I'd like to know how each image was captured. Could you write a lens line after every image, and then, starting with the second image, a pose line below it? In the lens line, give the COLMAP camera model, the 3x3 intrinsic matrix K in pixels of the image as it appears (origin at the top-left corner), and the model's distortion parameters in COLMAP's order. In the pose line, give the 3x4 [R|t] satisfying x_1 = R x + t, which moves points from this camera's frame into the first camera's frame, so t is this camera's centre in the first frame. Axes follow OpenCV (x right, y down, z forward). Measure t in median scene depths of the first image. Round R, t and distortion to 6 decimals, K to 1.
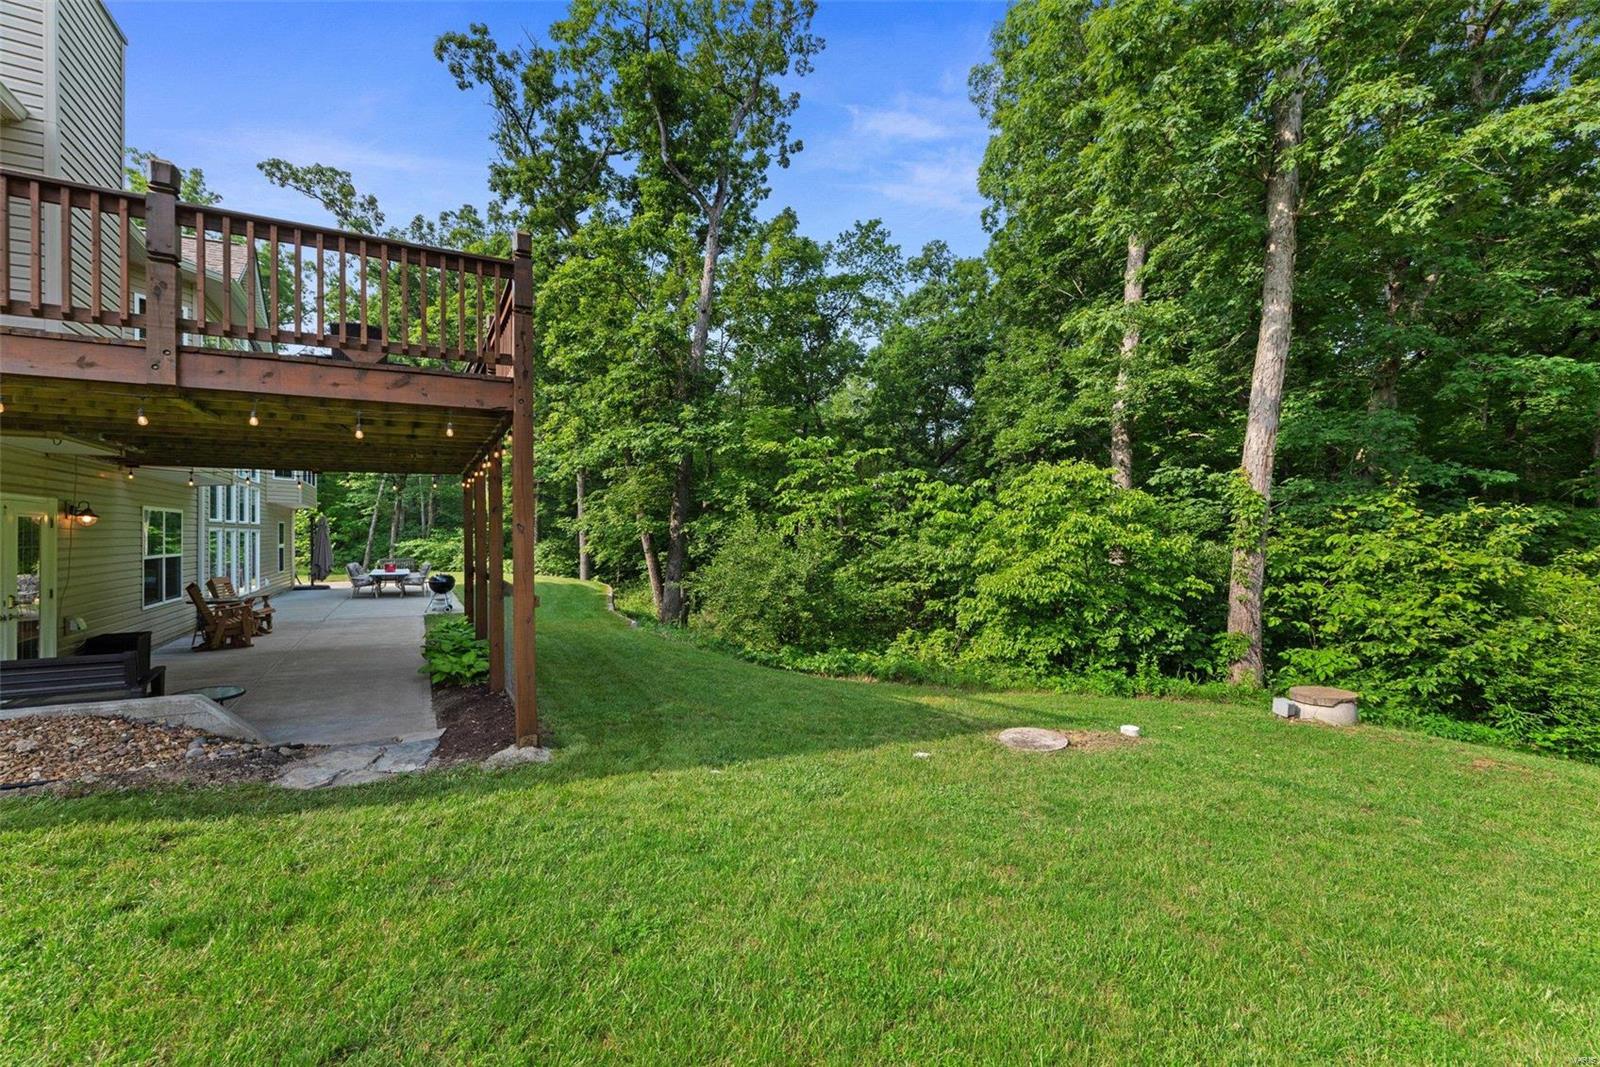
lens RADIAL K [[638.9, 0, 800.1], [0, 638.9, 525.3], [0, 0, 1]] dist [-0.008313, 0.000102]
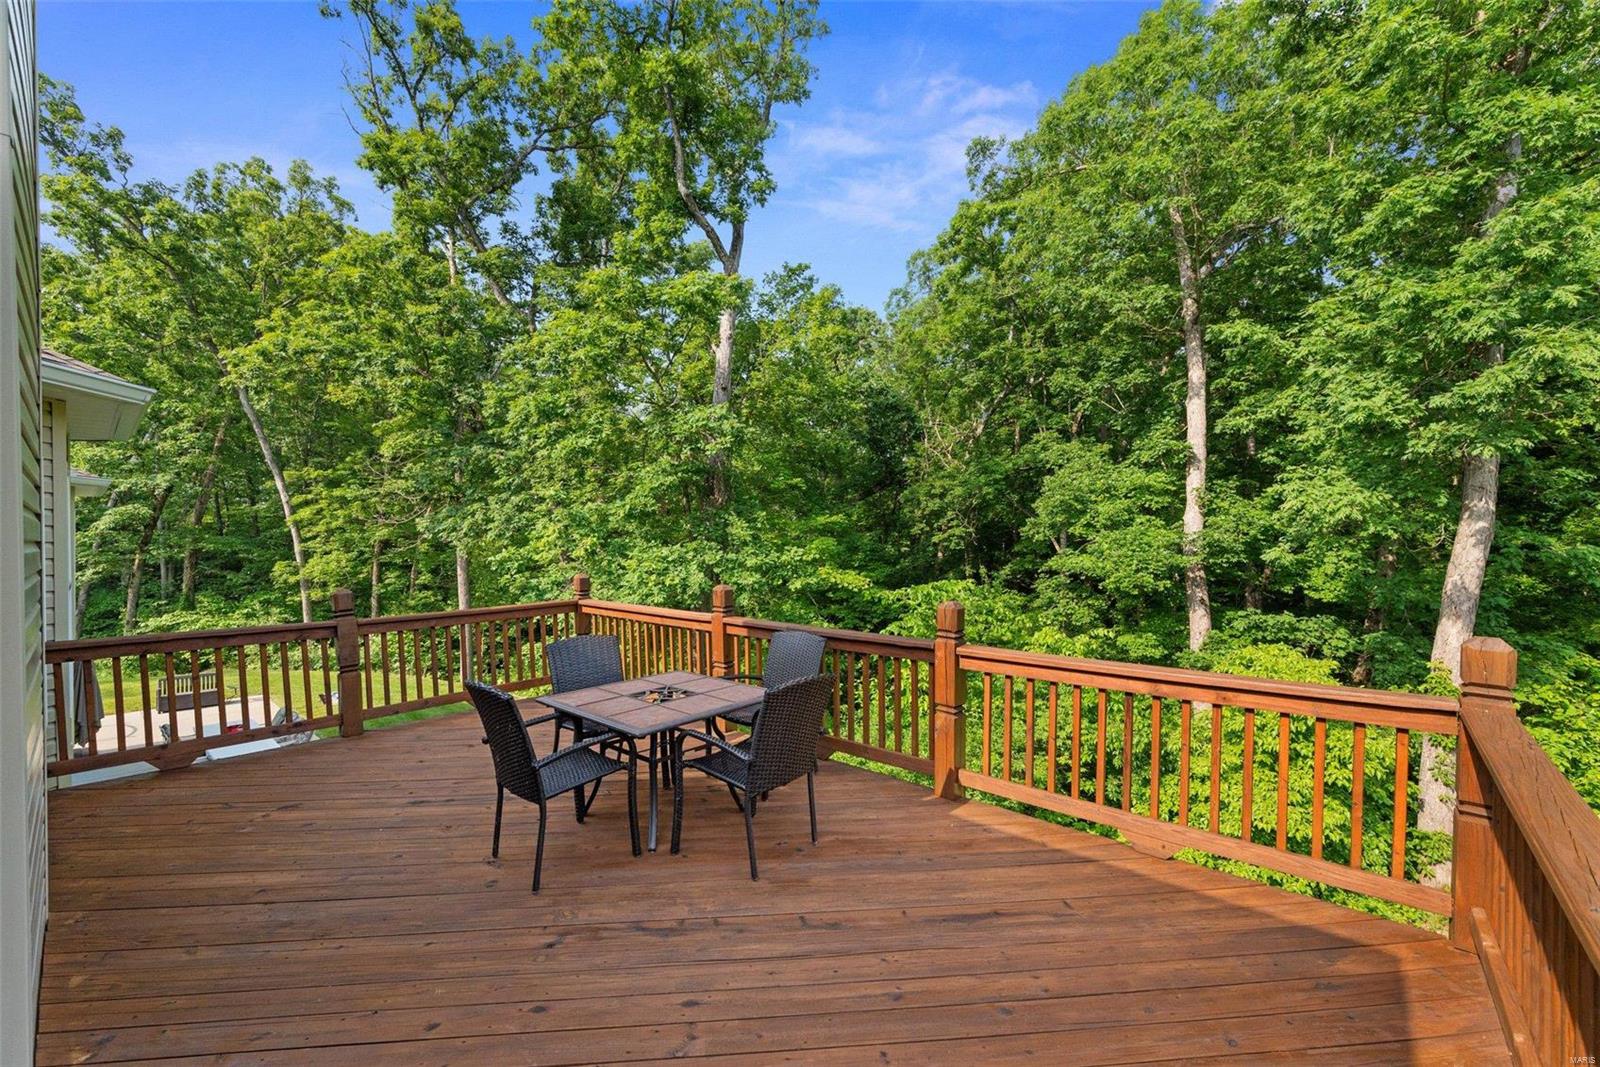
lens RADIAL K [[637.2, 0, 801.8], [0, 637.2, 538.6], [0, 0, 1]] dist [-0.003201, 0.000688]
pose [[0.951986, 0.009734, 0.305986, -0.228169], [-0.011889, 0.999916, 0.005179, -0.116334], [-0.305910, -0.008569, 0.952022, 0.159844]]
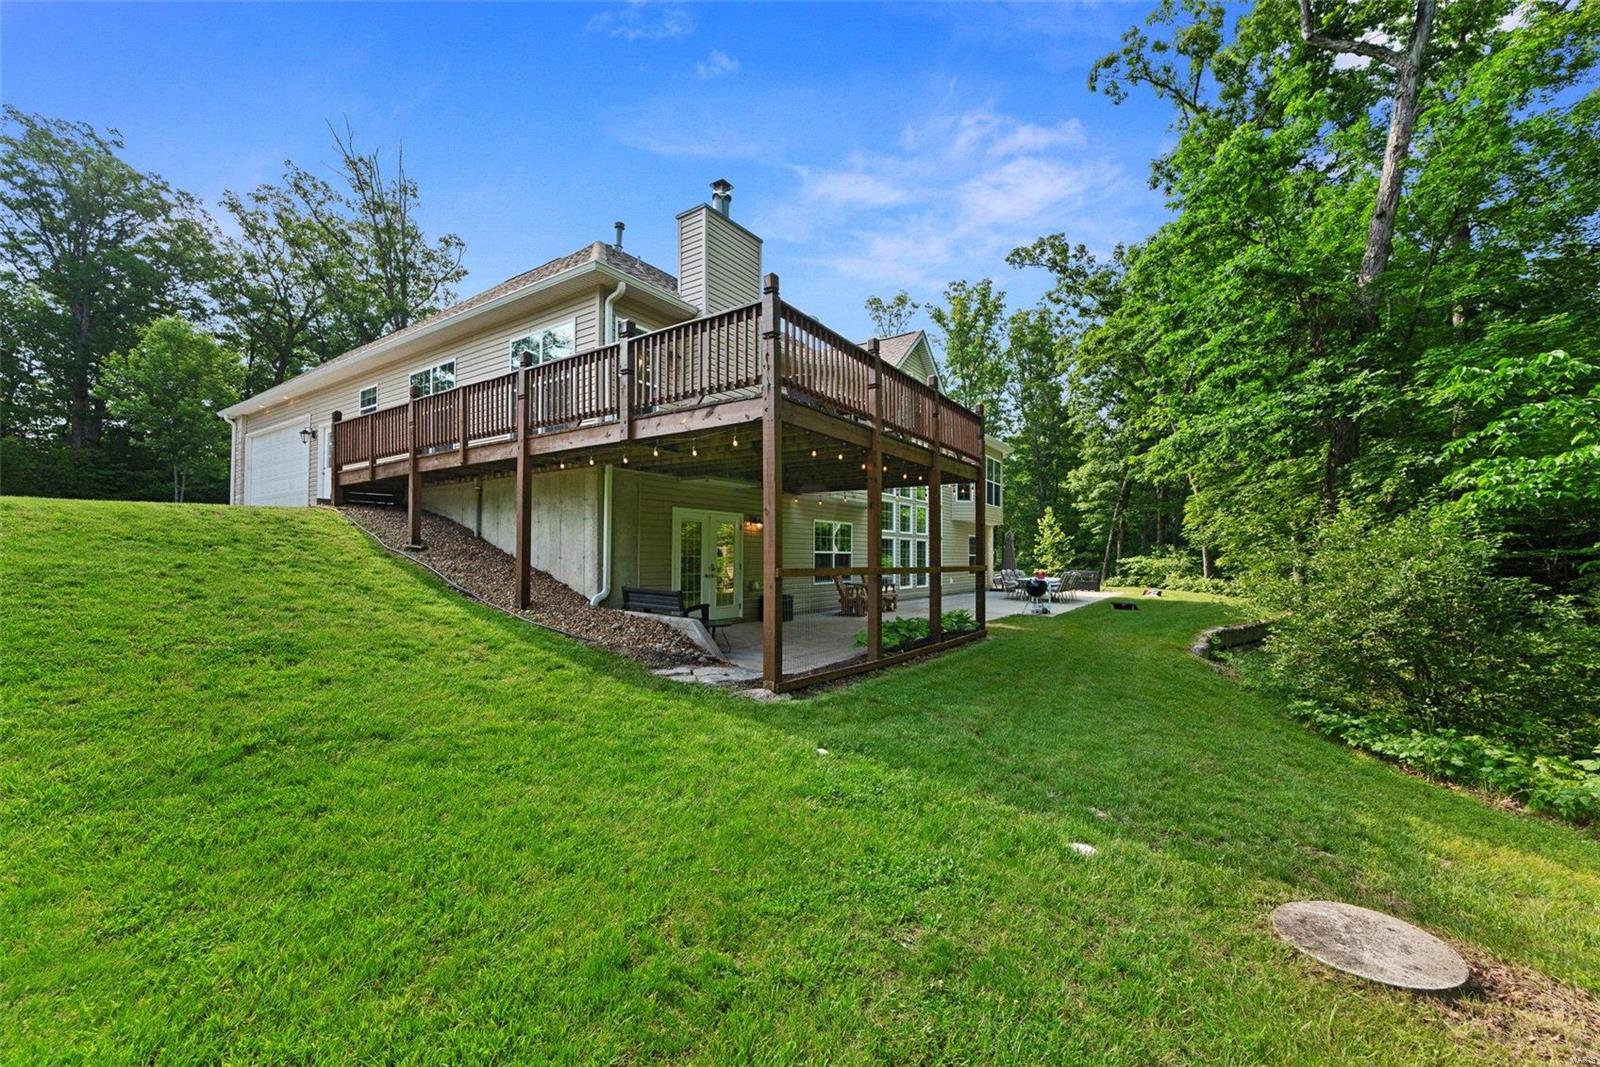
lens RADIAL K [[637.2, 0, 801.8], [0, 637.2, 538.6], [0, 0, 1]] dist [-0.003201, 0.000688]
pose [[0.422838, -0.012954, -0.906113, 0.152618], [-0.002001, 0.999882, -0.015229, 0.016786], [0.906203, 0.008252, 0.422762, 0.117416]]
